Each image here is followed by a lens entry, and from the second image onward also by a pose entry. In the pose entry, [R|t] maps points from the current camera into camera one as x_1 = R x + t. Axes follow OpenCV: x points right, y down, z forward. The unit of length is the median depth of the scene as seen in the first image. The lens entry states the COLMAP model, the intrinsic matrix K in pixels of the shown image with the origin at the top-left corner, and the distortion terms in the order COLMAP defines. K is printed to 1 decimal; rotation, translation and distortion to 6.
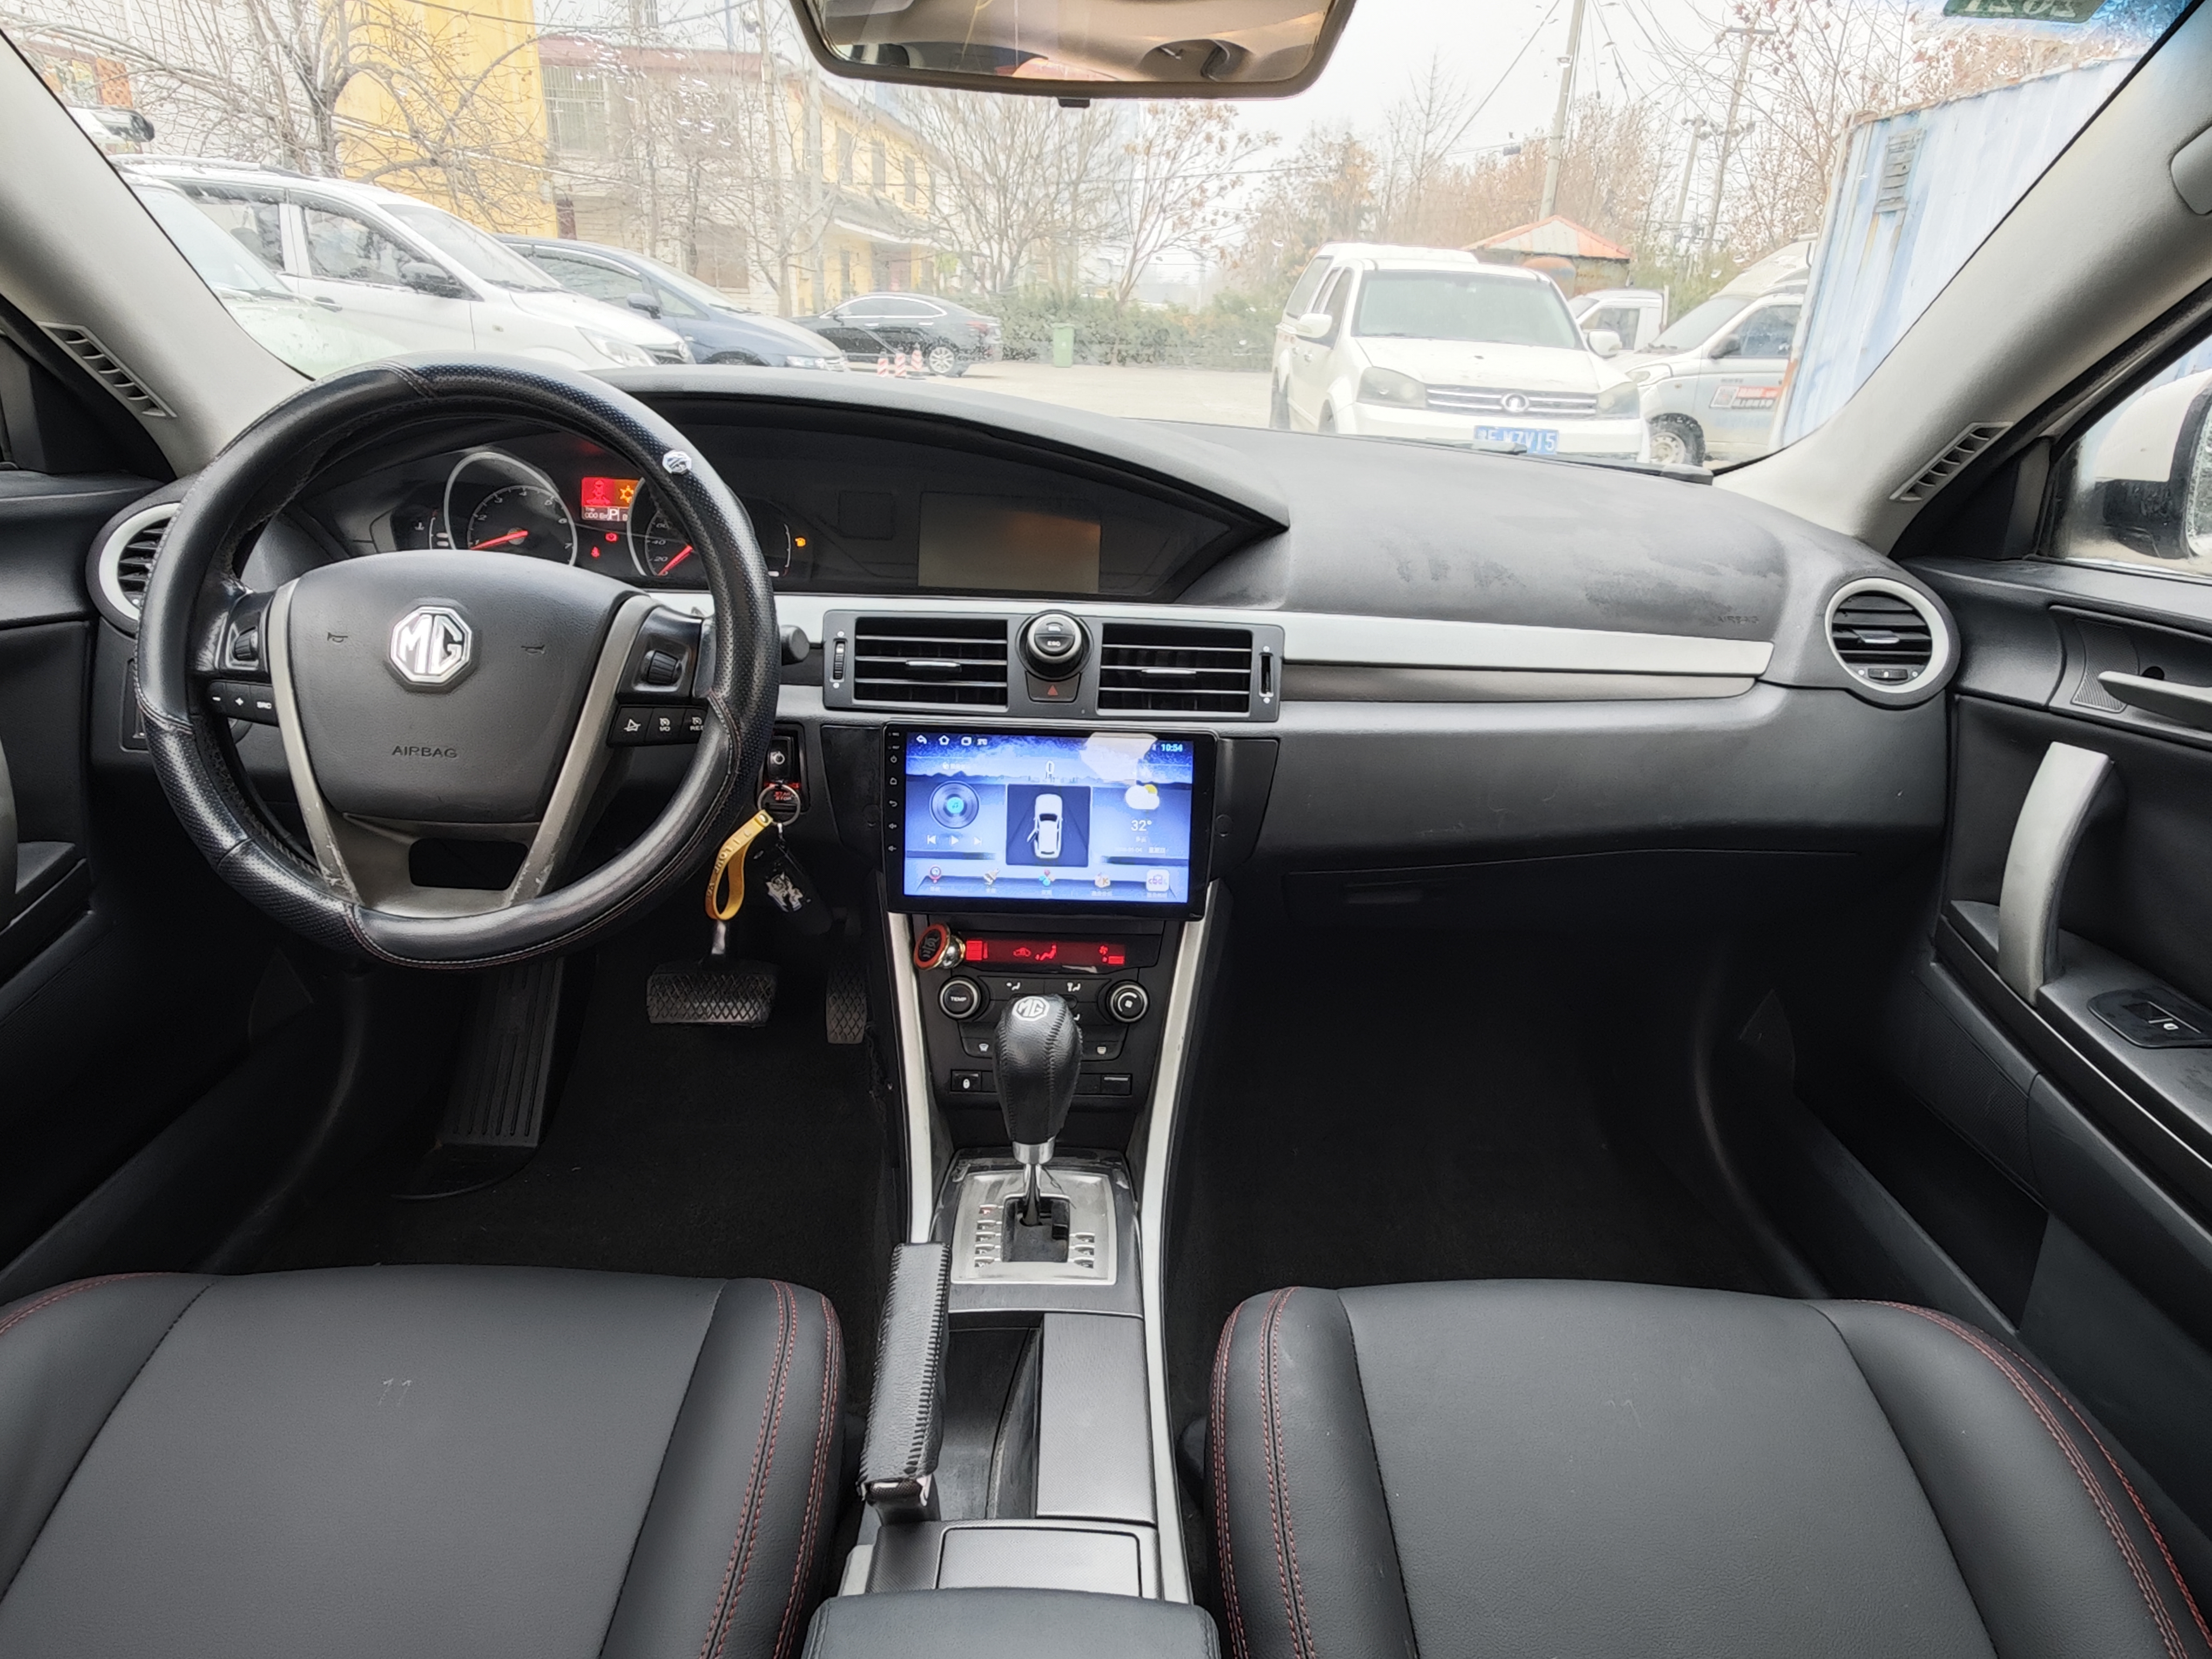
lens RADIAL K [[1234.0, 0, 1117.4], [0, 1234.0, 837.9], [0, 0, 1]] dist [-0.007861, -0.000788]
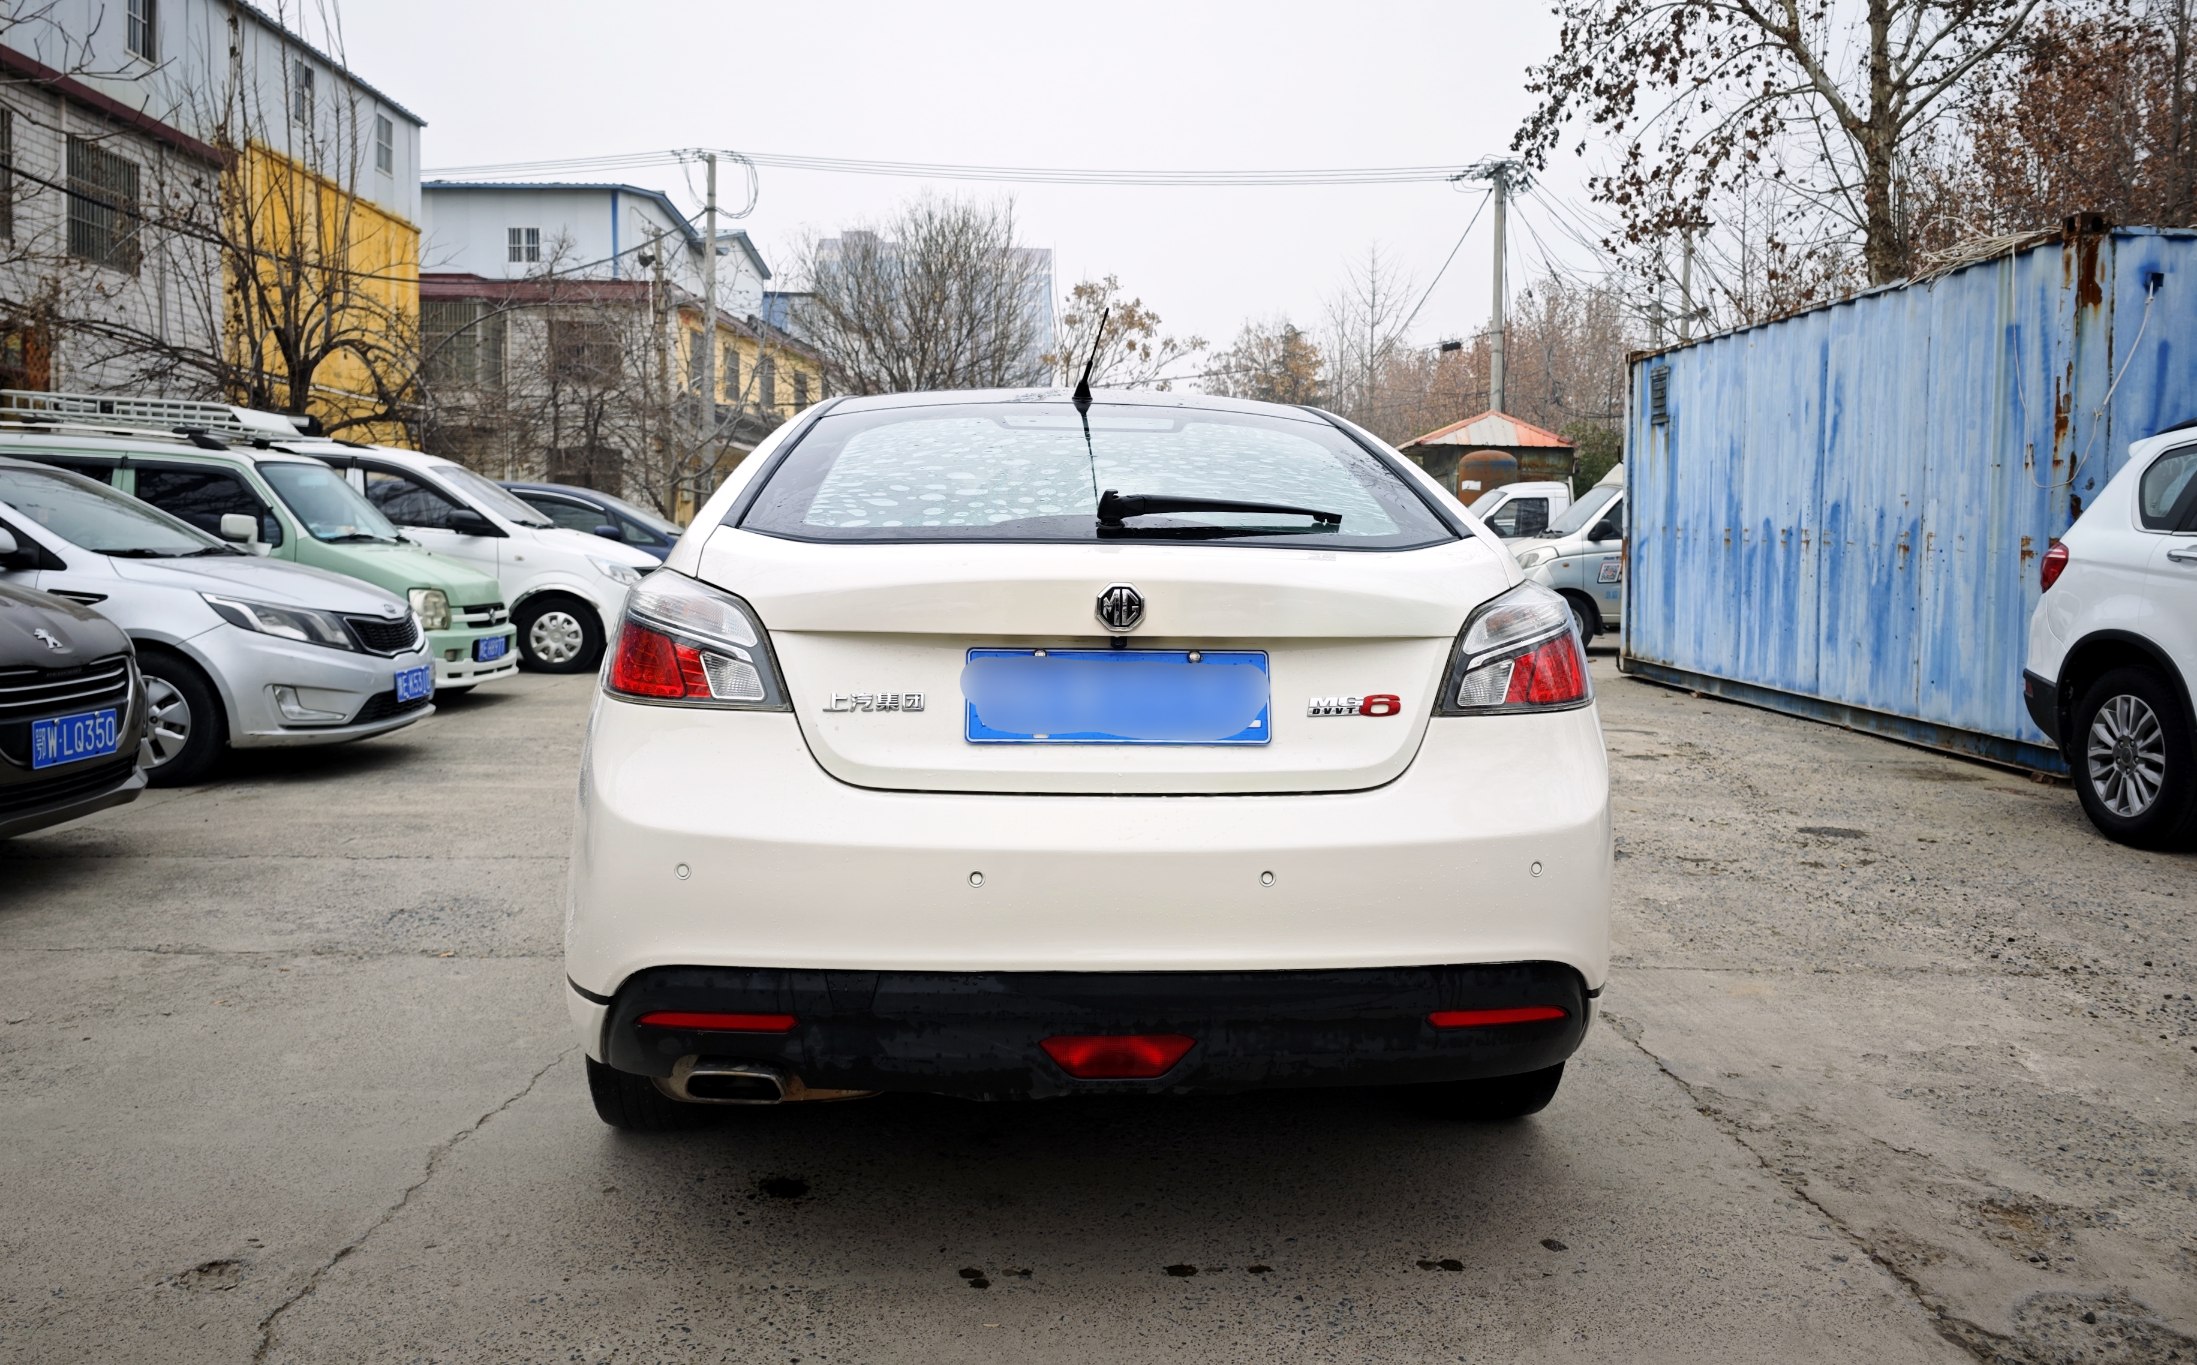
lens RADIAL K [[1672.9, 0, 1105.5], [0, 1672.9, 630.9], [0, 0, 1]] dist [0.006480, 0.002562]
pose [[0.998356, -0.043313, 0.037530, -0.002307], [0.053272, 0.942813, -0.329036, 0.054892], [-0.021133, 0.330495, 0.943571, -0.132043]]
